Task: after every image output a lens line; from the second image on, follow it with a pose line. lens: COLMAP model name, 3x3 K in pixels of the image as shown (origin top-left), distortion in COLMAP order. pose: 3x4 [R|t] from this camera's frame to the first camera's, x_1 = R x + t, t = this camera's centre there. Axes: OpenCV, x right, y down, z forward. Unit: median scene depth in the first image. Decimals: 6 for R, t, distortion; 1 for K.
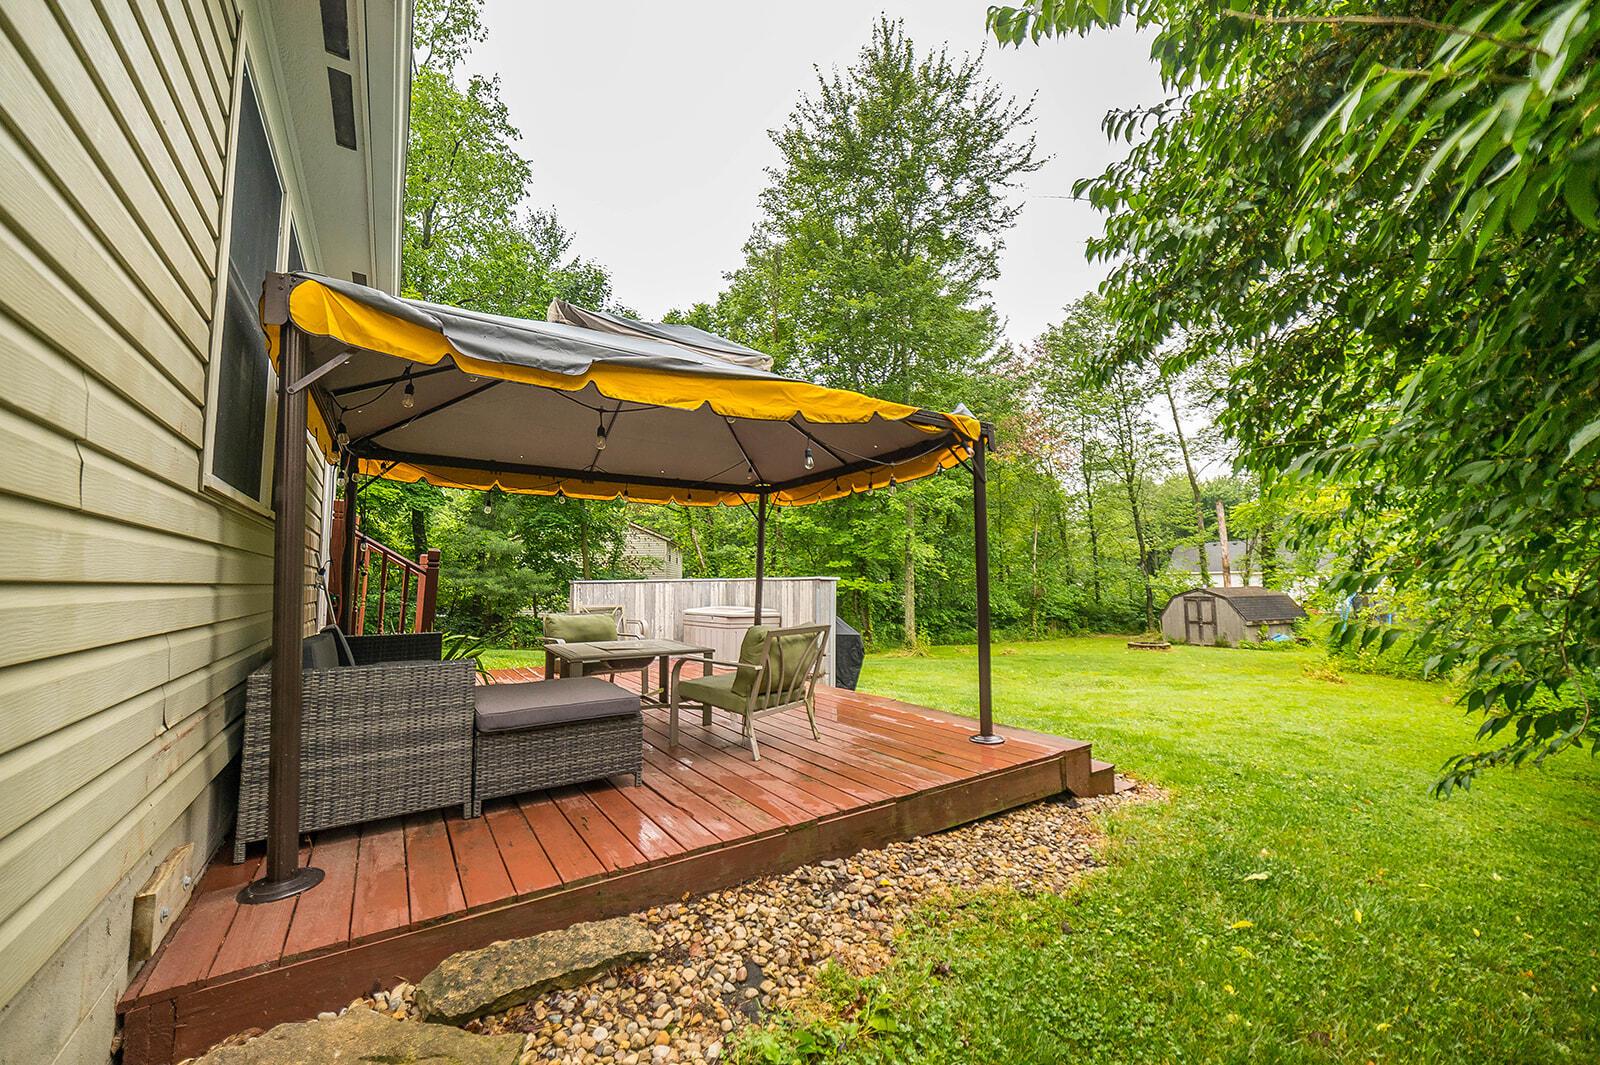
lens RADIAL K [[607.6, 0, 800.0], [0, 607.6, 532.5], [0, 0, 1]] dist [-0.000069, 0.000115]
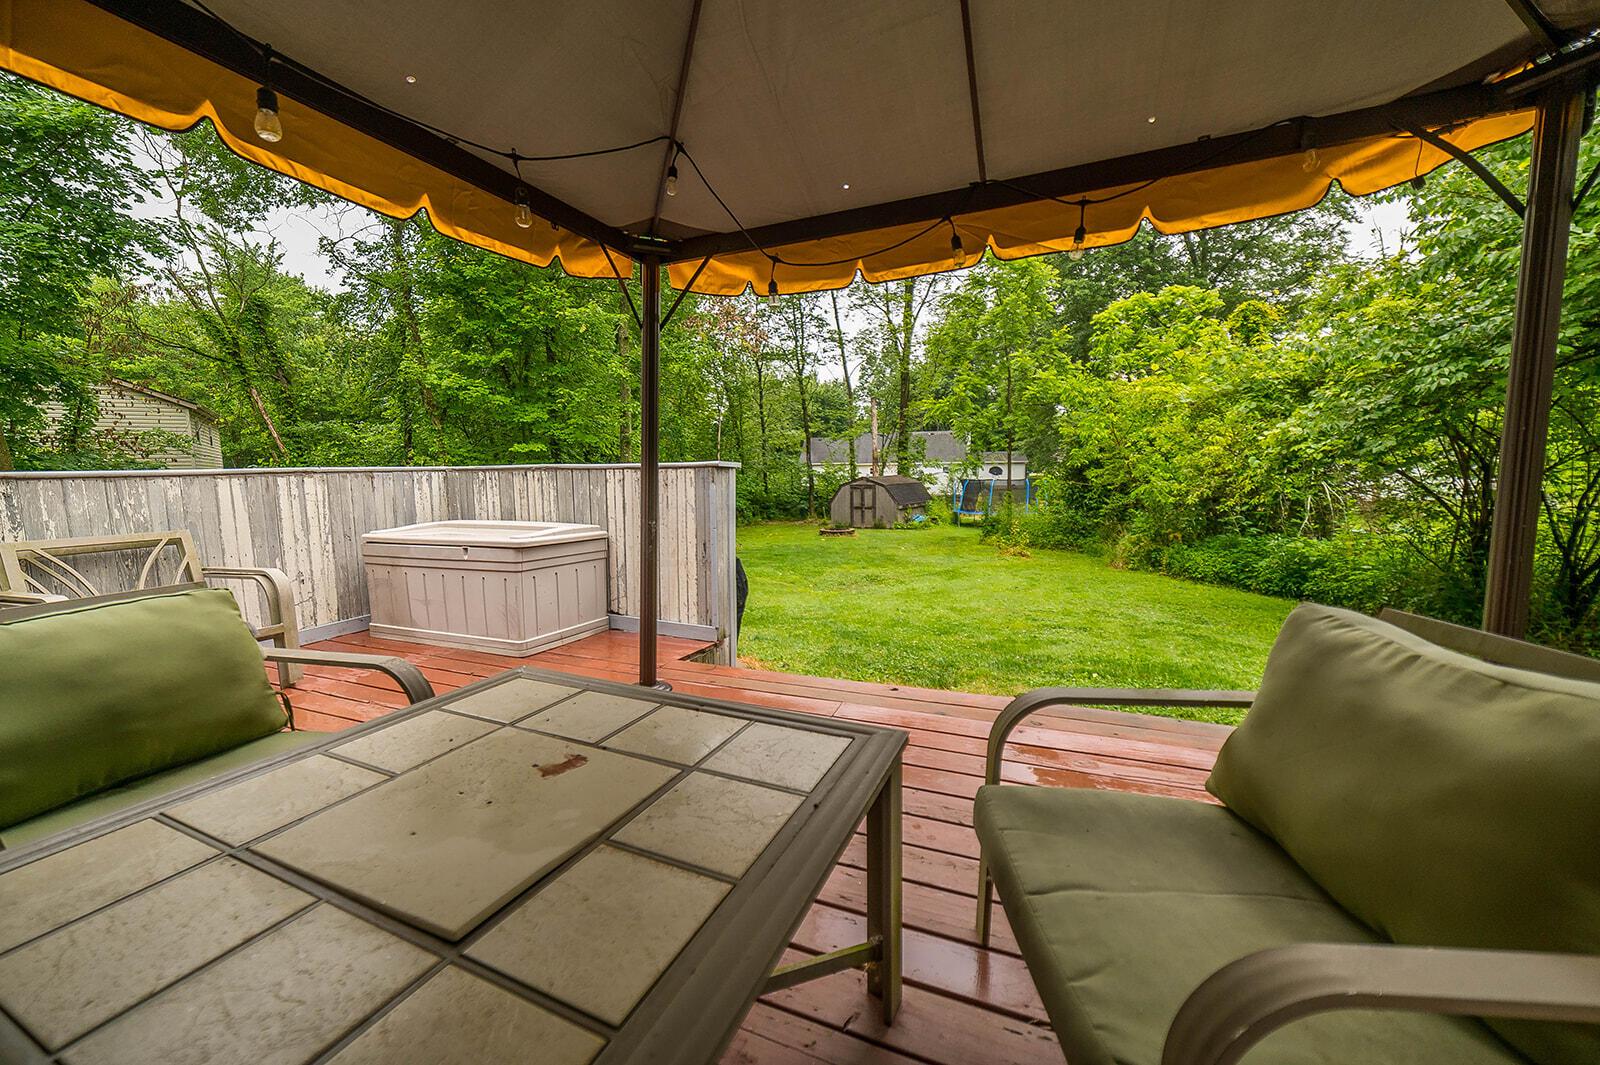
lens RADIAL K [[607.6, 0, 800.0], [0, 607.6, 532.5], [0, 0, 1]] dist [-0.000069, 0.000115]
pose [[0.834298, -0.057115, 0.548347, -0.055232], [-0.042144, 0.985102, 0.166728, 0.011821], [-0.549701, -0.162211, 0.819461, 0.145258]]
